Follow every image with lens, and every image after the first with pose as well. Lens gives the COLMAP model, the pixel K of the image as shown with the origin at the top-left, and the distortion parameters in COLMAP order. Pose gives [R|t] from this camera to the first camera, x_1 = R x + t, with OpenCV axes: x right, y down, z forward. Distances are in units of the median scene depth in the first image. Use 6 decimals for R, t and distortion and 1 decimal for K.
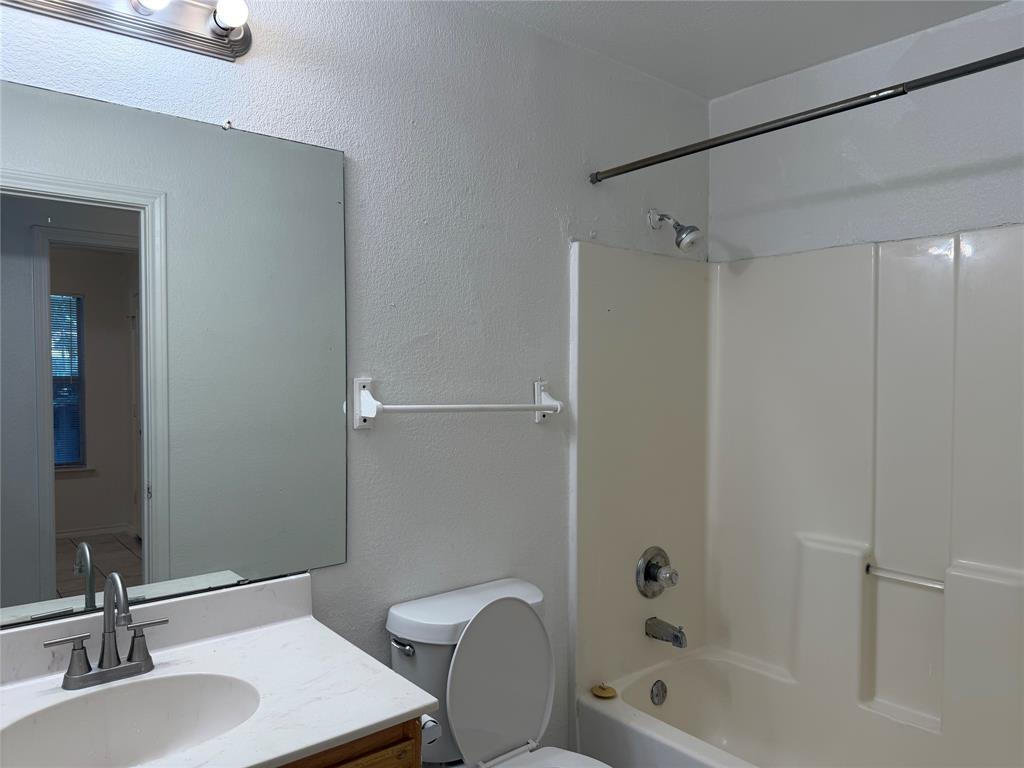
lens RADIAL K [[725.2, 0, 511.2], [0, 725.2, 382.2], [0, 0, 1]] dist [0.088484, -0.106726]
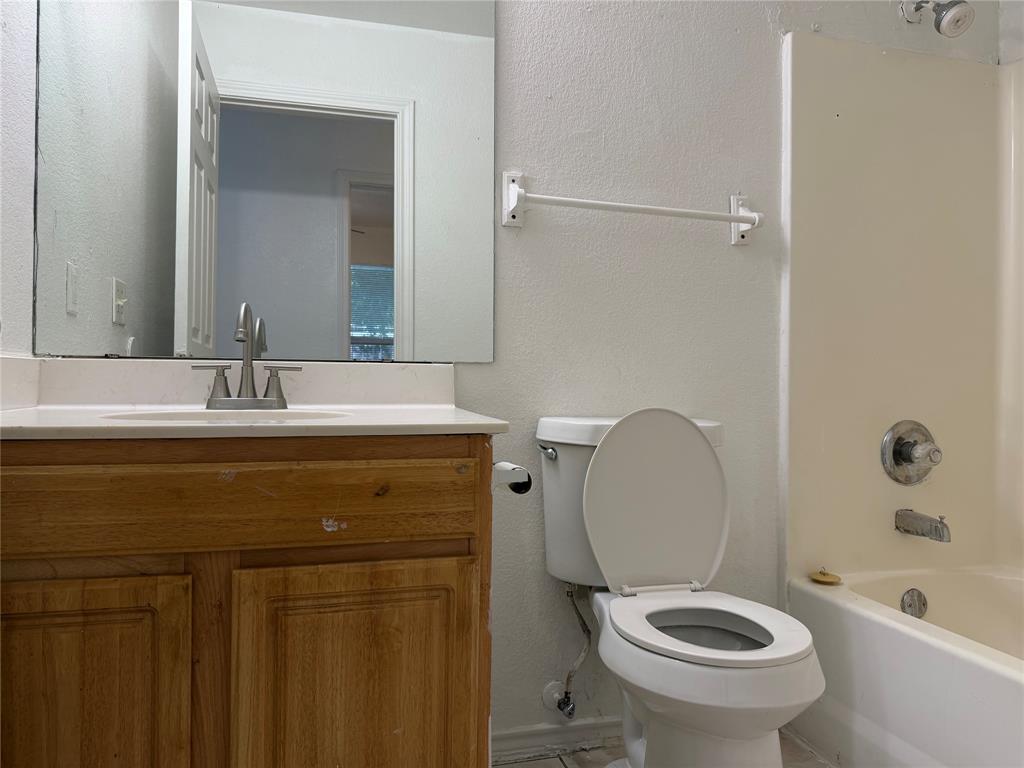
lens RADIAL K [[729.5, 0, 512.3], [0, 729.5, 384.9], [0, 0, 1]] dist [0.061724, -0.107831]
pose [[0.907180, 0.005324, -0.420709, 0.156025], [-0.009096, 0.999934, -0.006960, 0.218295], [0.420644, 0.010141, 0.907169, 0.107851]]
